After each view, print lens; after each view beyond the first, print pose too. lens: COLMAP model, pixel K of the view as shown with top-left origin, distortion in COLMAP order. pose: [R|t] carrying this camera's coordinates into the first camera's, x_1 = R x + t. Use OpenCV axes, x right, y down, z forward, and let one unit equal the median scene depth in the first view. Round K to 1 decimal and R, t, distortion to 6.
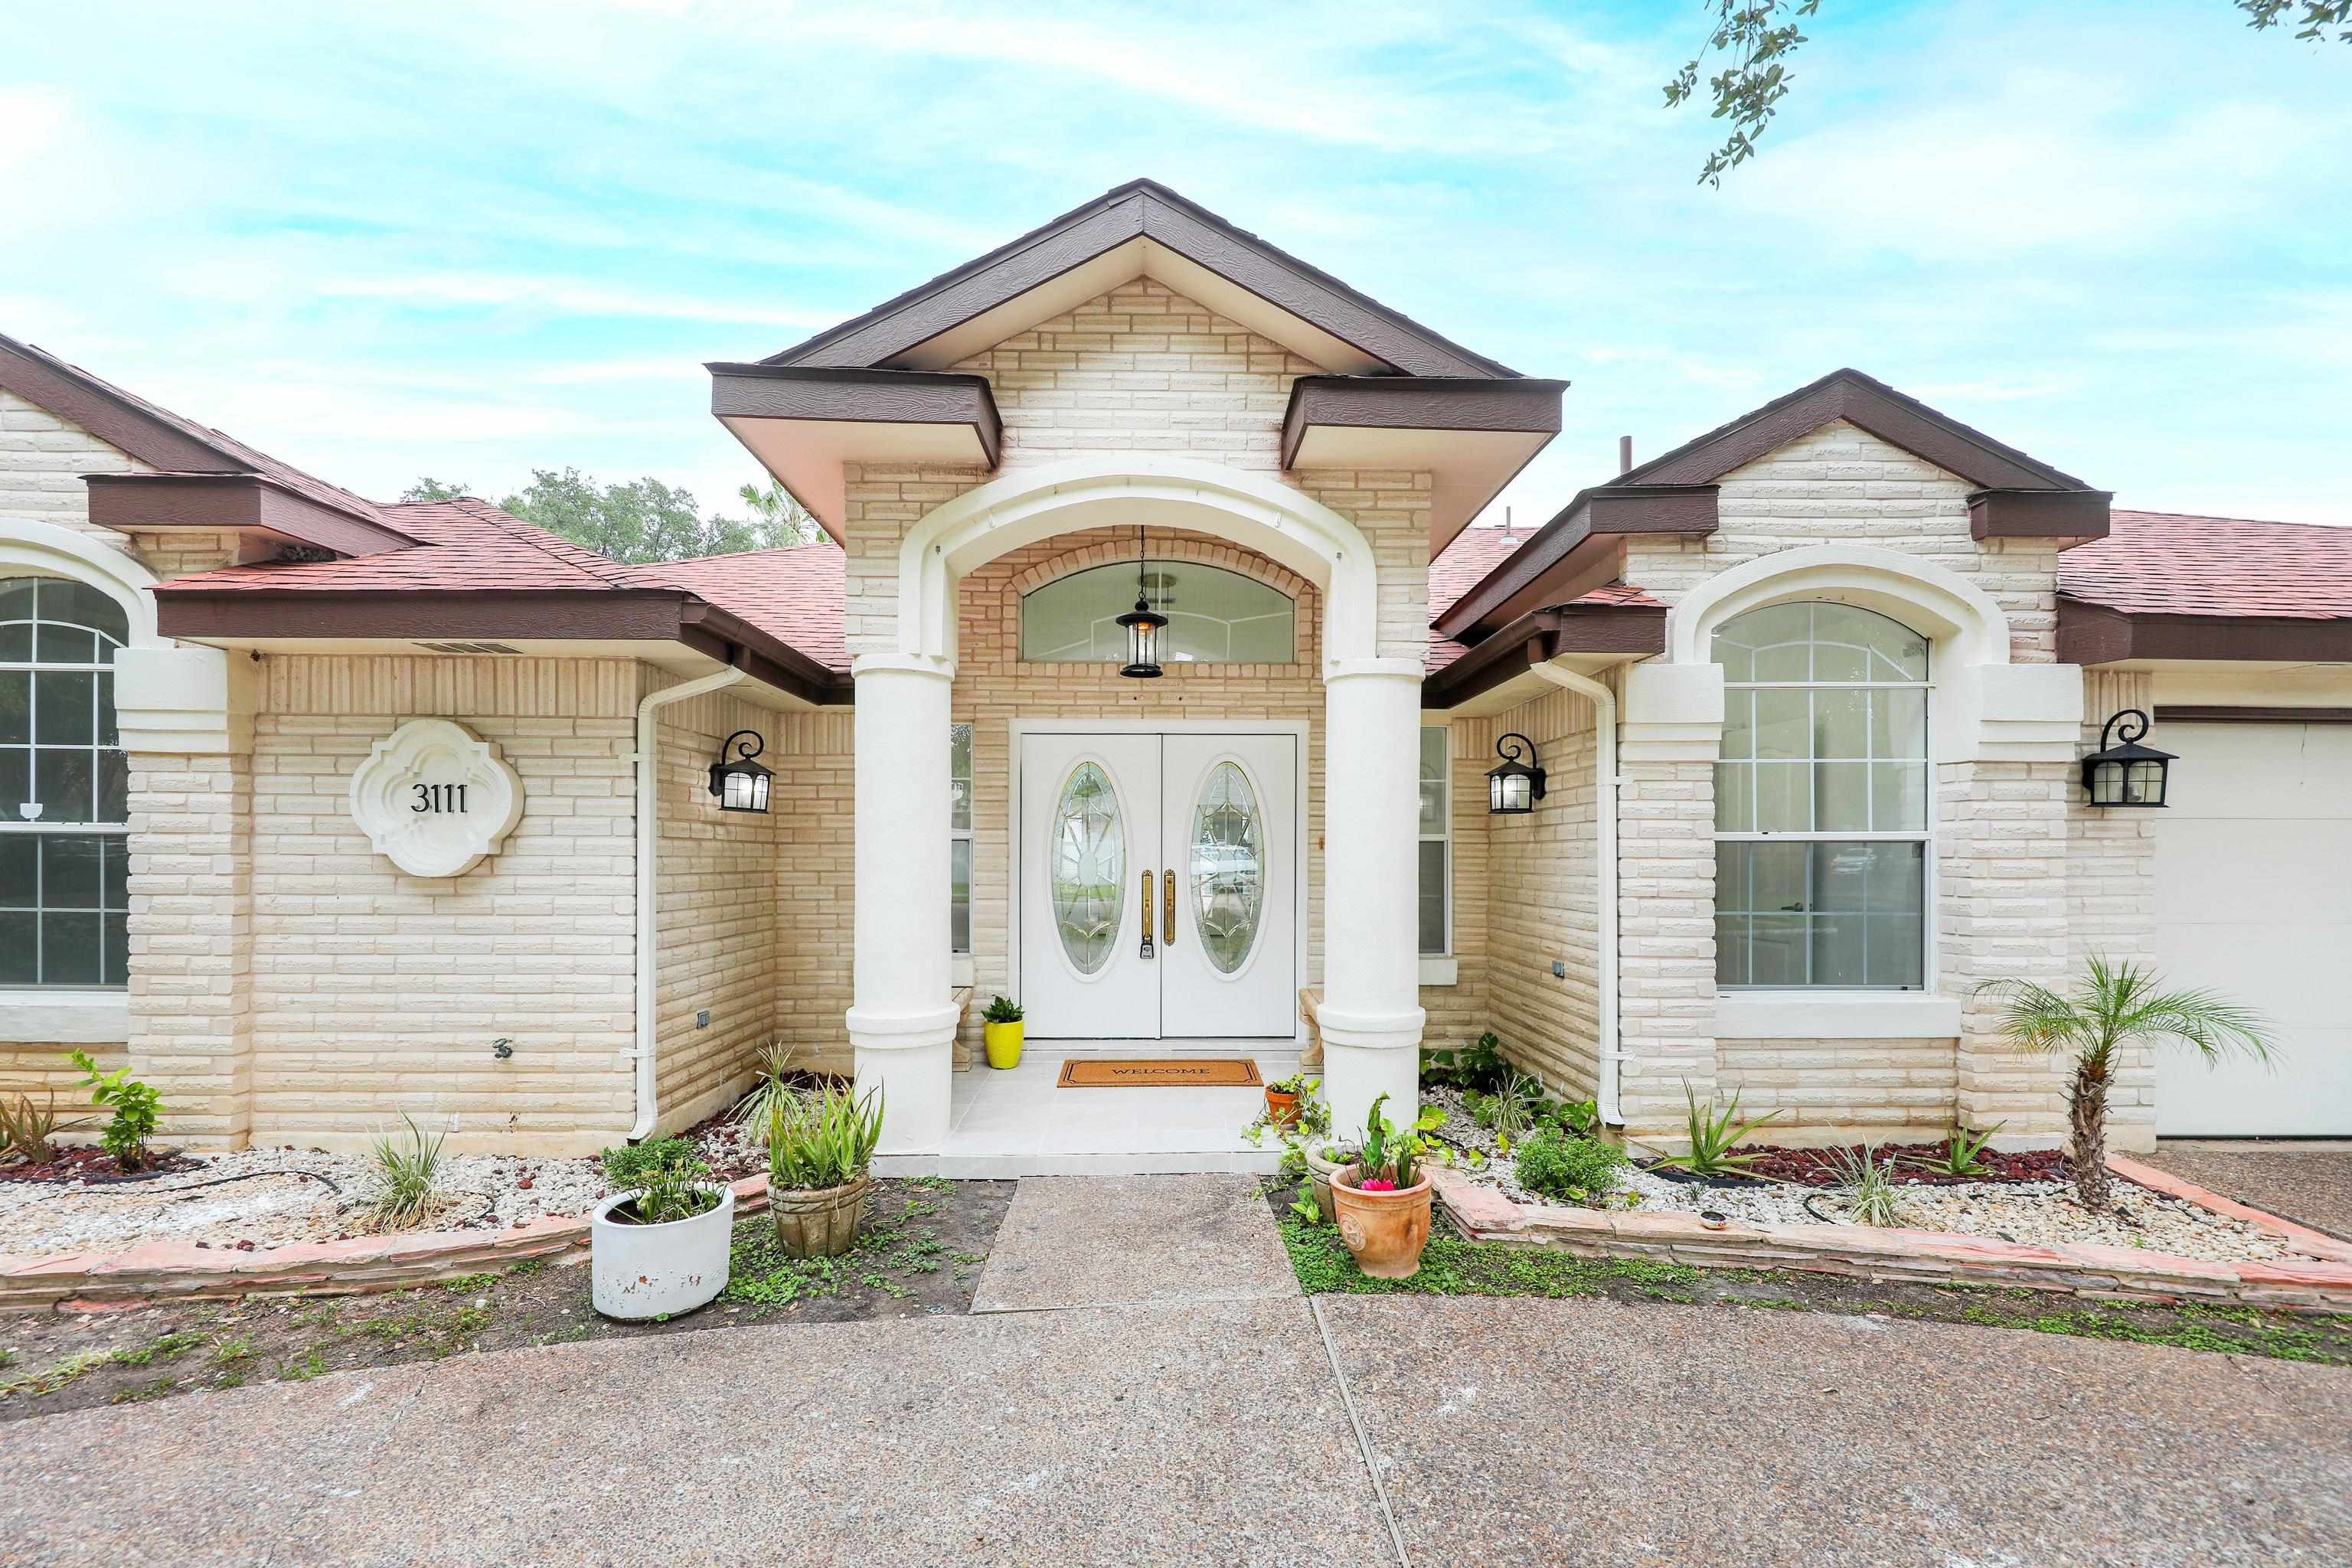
lens RADIAL K [[931.1, 0, 1177.9], [0, 931.1, 855.3], [0, 0, 1]] dist [0.010369, -0.004856]
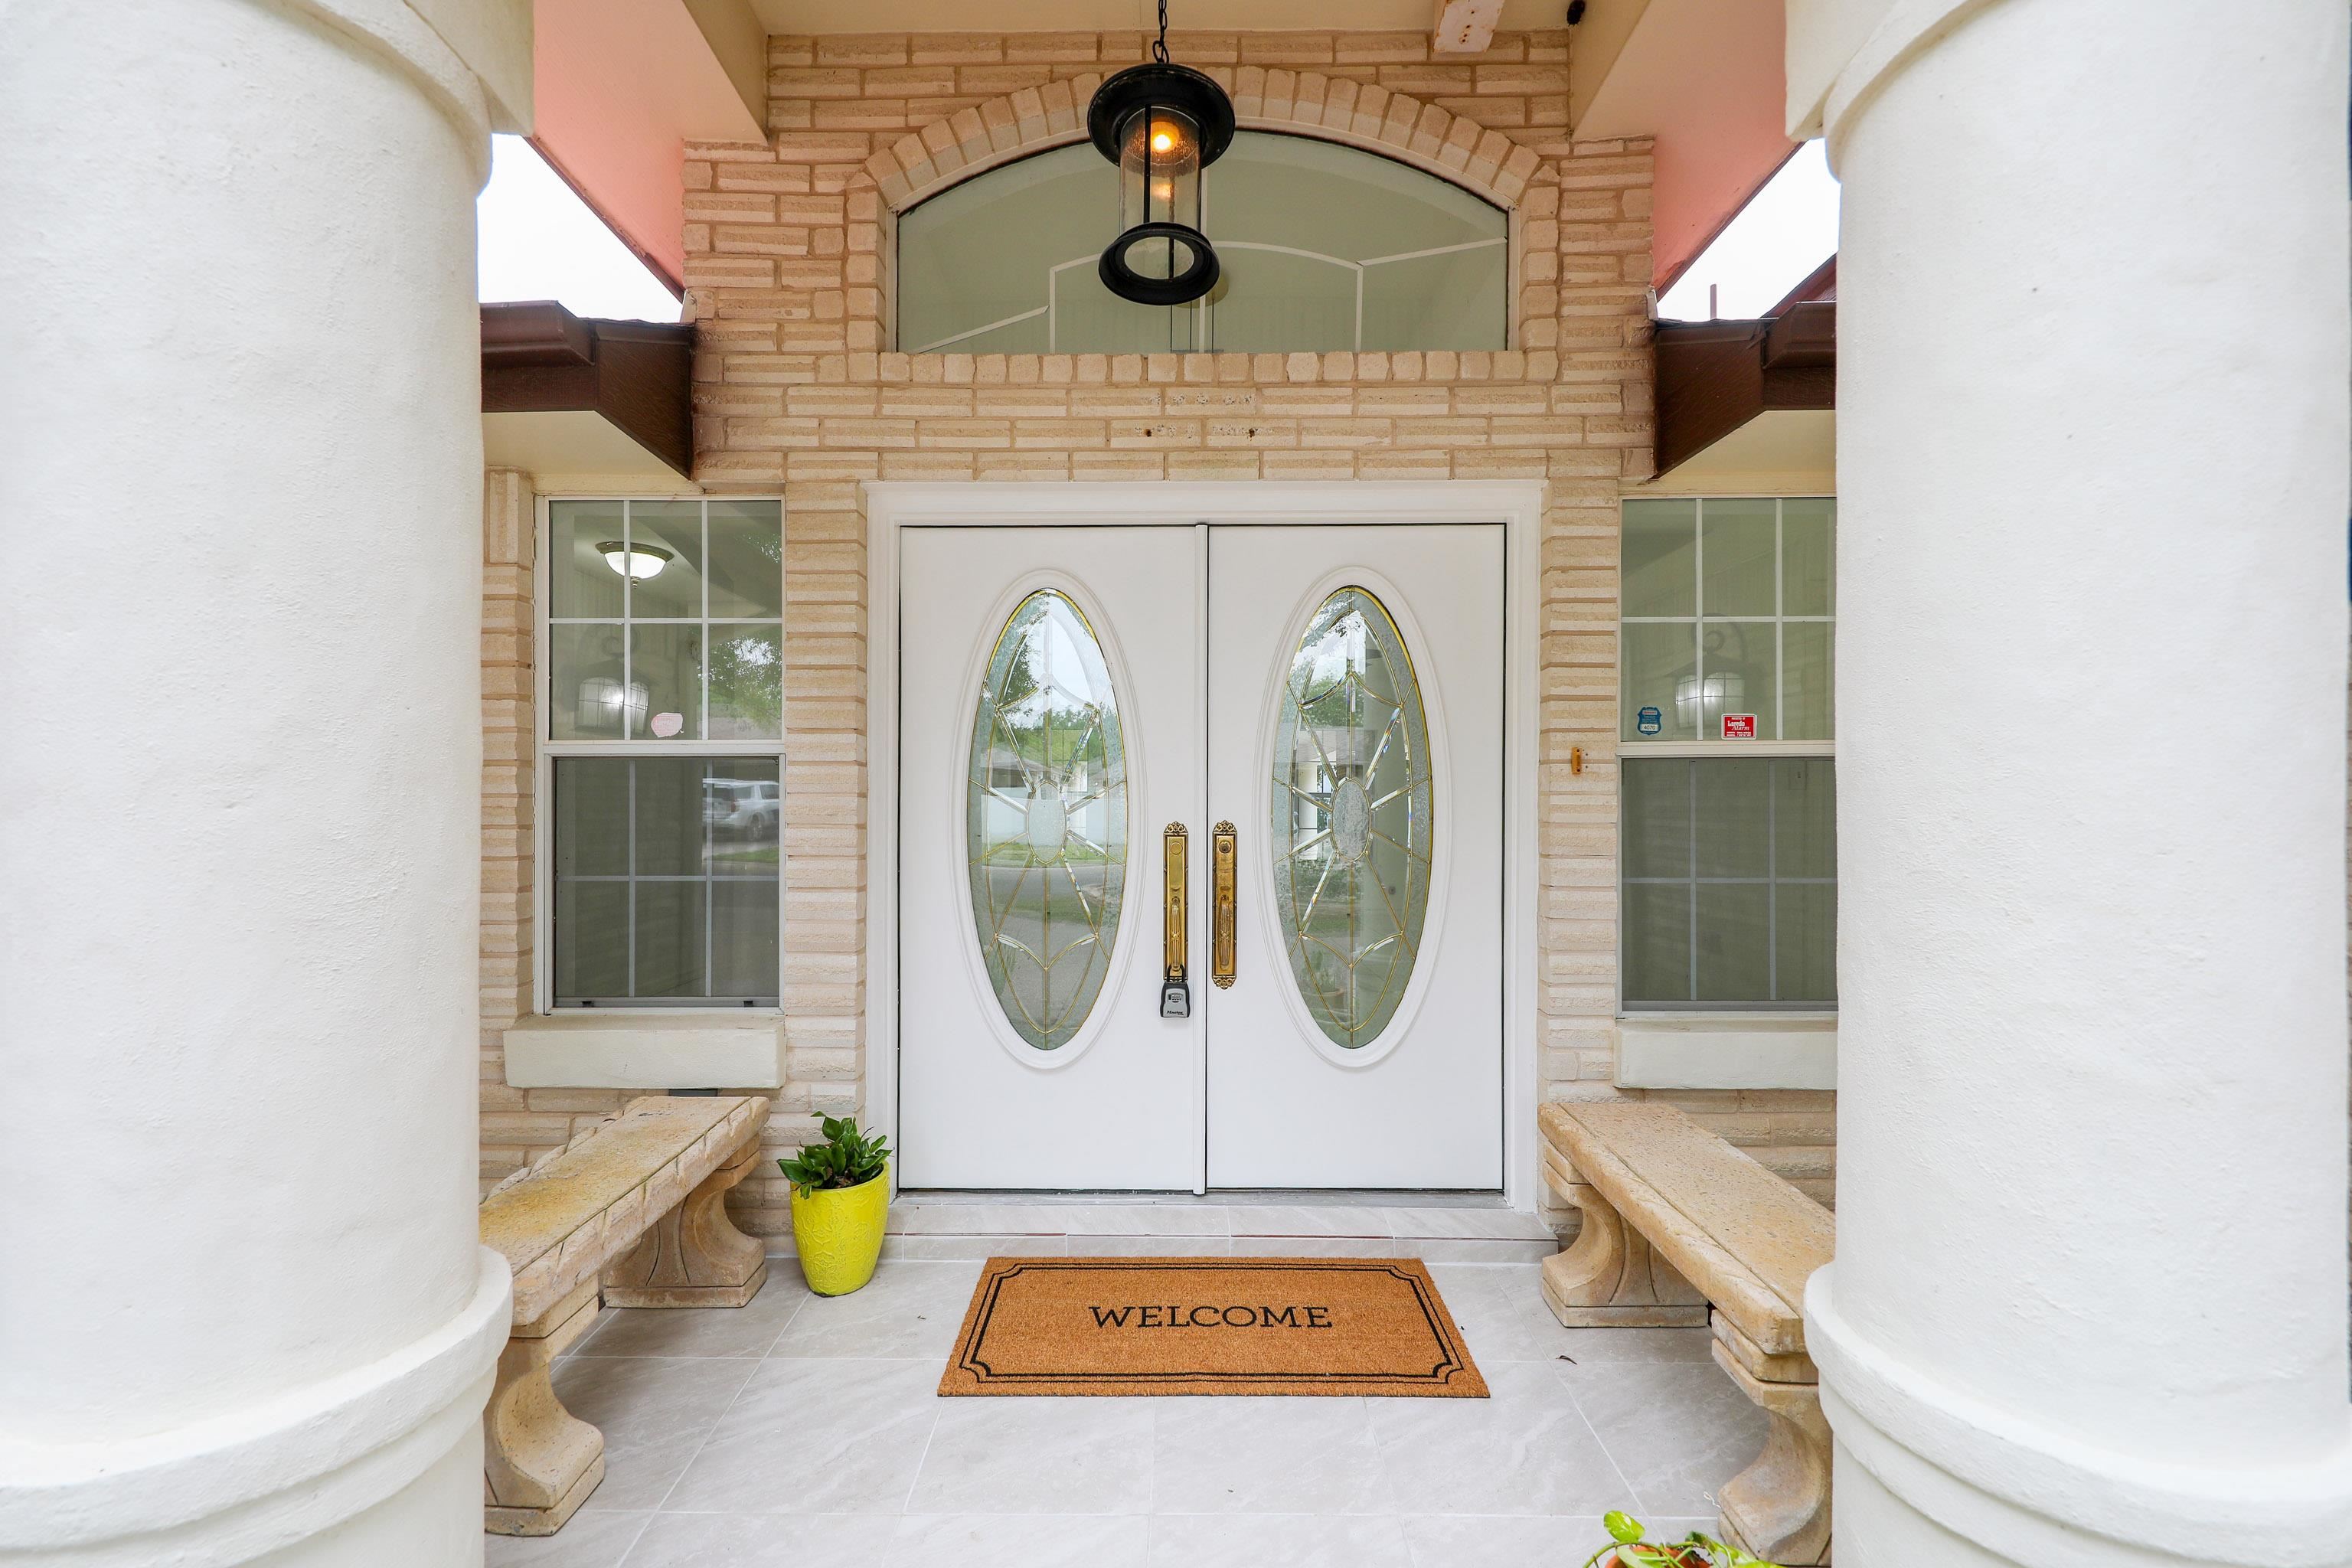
lens RADIAL K [[931.1, 0, 1180.5], [0, 931.1, 785.9], [0, 0, 1]] dist [0.010369, -0.004856]
pose [[0.999668, -0.001070, -0.025743, -0.026466], [0.001178, 0.999991, 0.004193, -0.005509], [0.025739, -0.004222, 0.999660, 0.765554]]
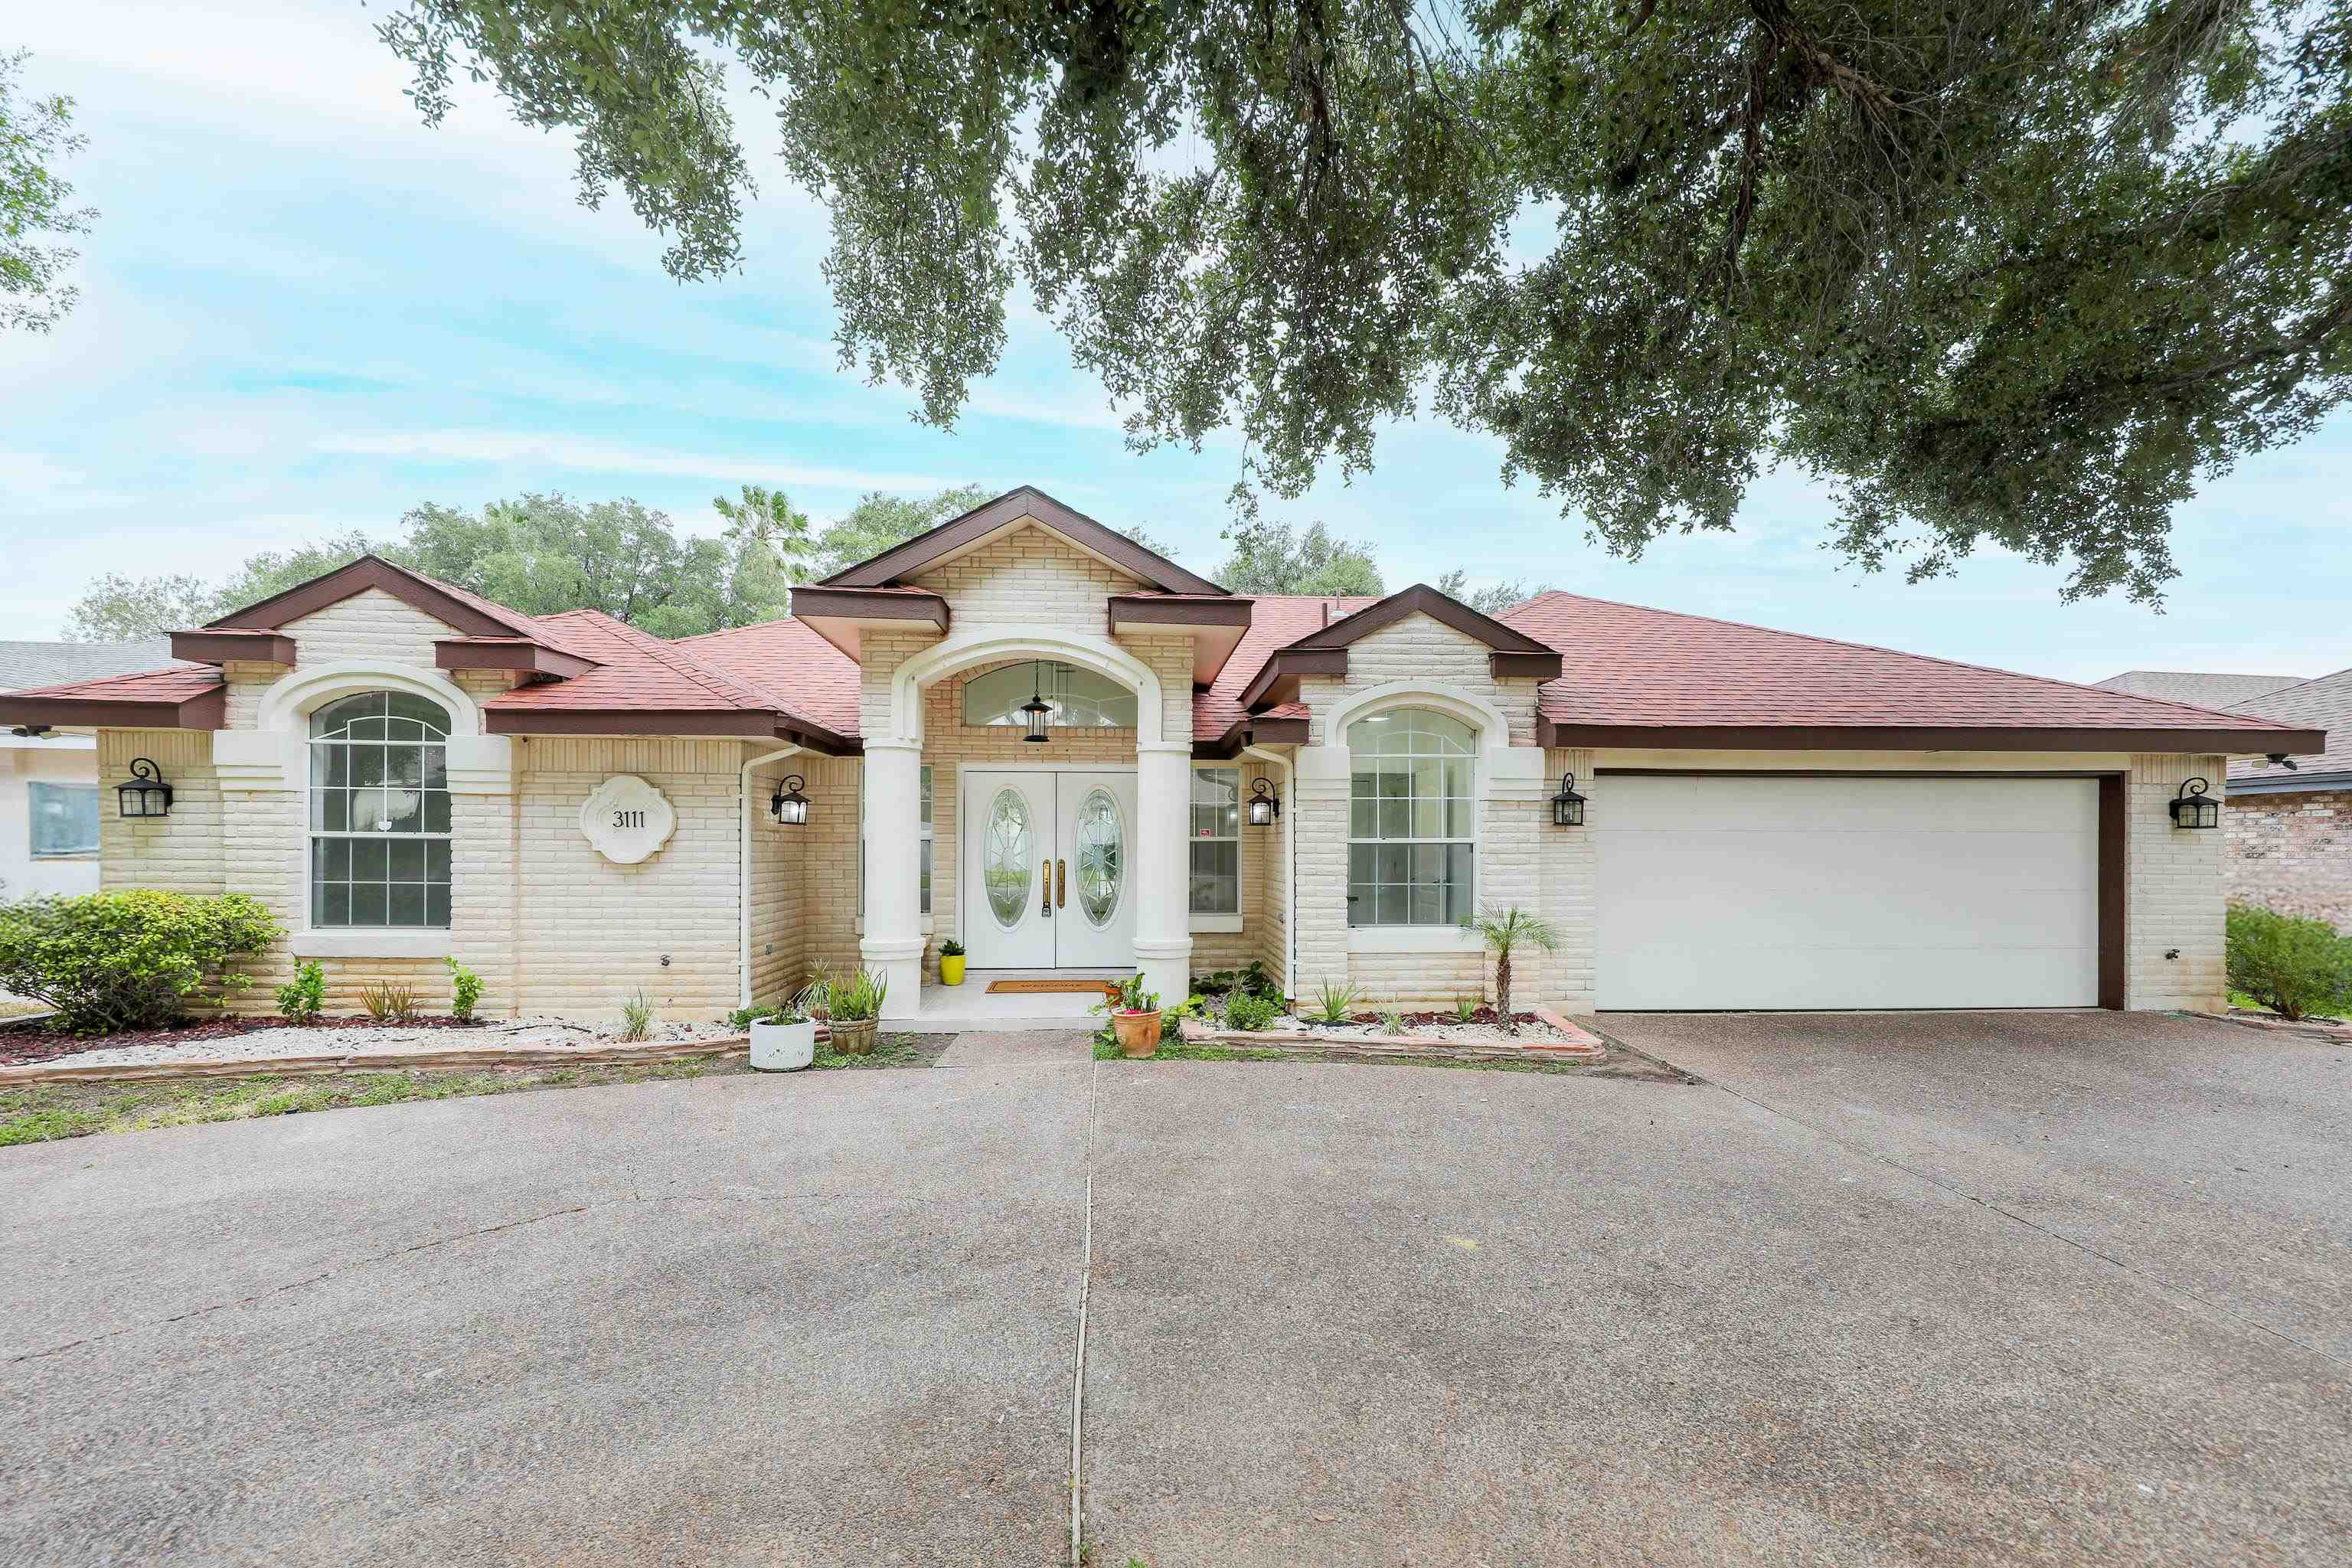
lens RADIAL K [[931.1, 0, 1186.1], [0, 931.1, 846.6], [0, 0, 1]] dist [0.010369, -0.004856]
pose [[0.998756, 0.000495, 0.049867, 0.169943], [-0.000531, 1.000000, 0.000704, -0.010585], [-0.049866, -0.000729, 0.998756, -0.784578]]
